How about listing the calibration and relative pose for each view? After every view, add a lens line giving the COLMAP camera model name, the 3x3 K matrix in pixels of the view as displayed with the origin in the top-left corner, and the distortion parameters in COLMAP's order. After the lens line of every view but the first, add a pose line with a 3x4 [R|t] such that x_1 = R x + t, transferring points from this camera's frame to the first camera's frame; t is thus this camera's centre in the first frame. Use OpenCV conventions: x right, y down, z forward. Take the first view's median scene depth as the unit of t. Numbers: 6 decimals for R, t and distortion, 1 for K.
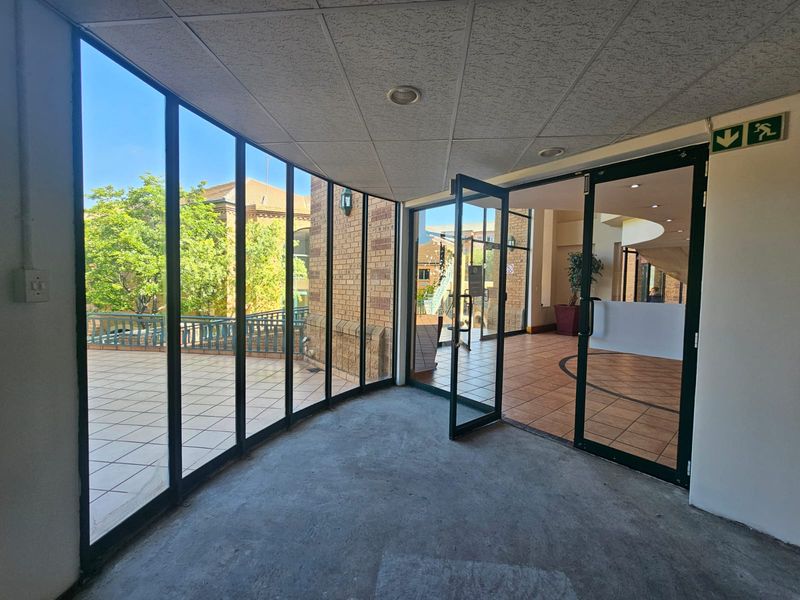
lens RADIAL K [[323.2, 0, 391.1], [0, 323.2, 294.0], [0, 0, 1]] dist [0.002668, 0.000089]
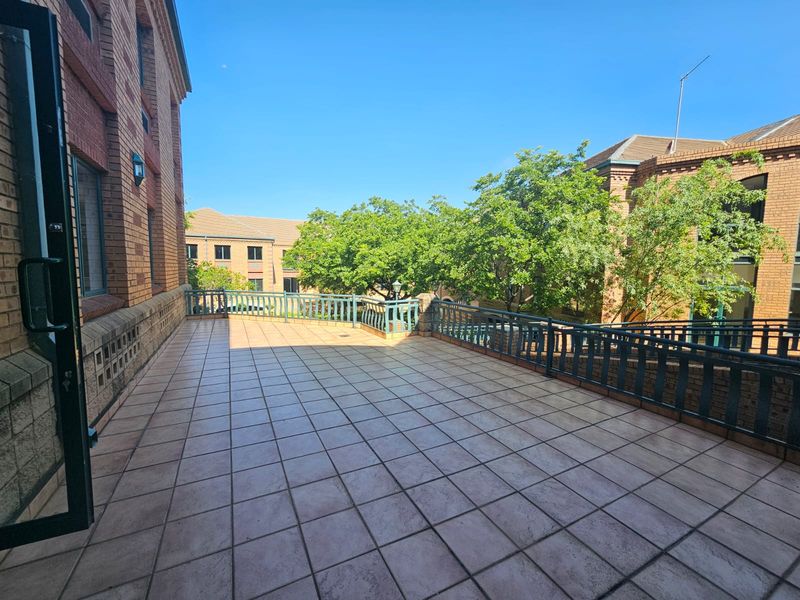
lens RADIAL K [[323.2, 0, 393.6], [0, 323.2, 292.2], [0, 0, 1]] dist [0.002668, 0.000089]
pose [[0.543222, 0.050650, -0.838060, -0.193283], [-0.029920, 0.998712, 0.040965, -0.002385], [0.839056, 0.002821, 0.544038, 0.231623]]
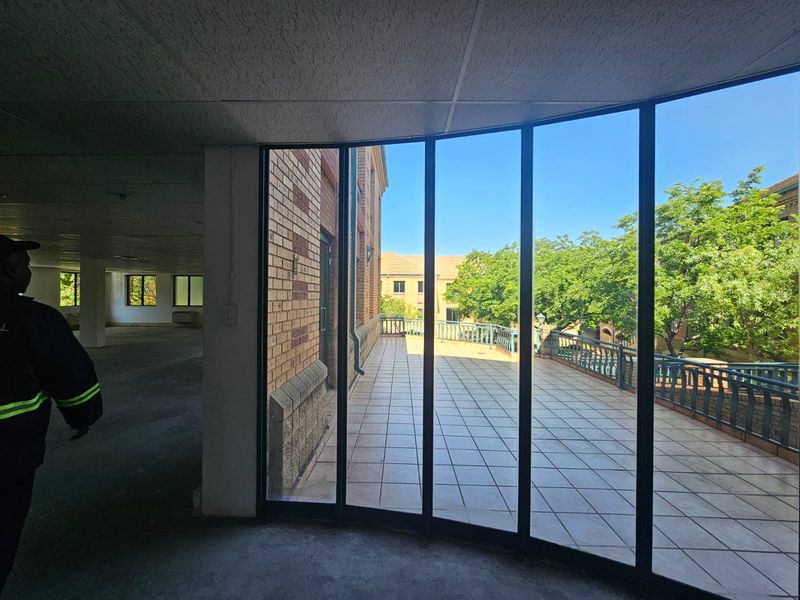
lens RADIAL K [[323.2, 0, 399.9], [0, 323.2, 298.3], [0, 0, 1]] dist [0.002668, 0.000089]
pose [[0.098553, -0.010972, -0.995071, 0.072745], [-0.042255, 0.998991, -0.015200, -0.014035], [0.994234, 0.043544, 0.097990, 0.184957]]
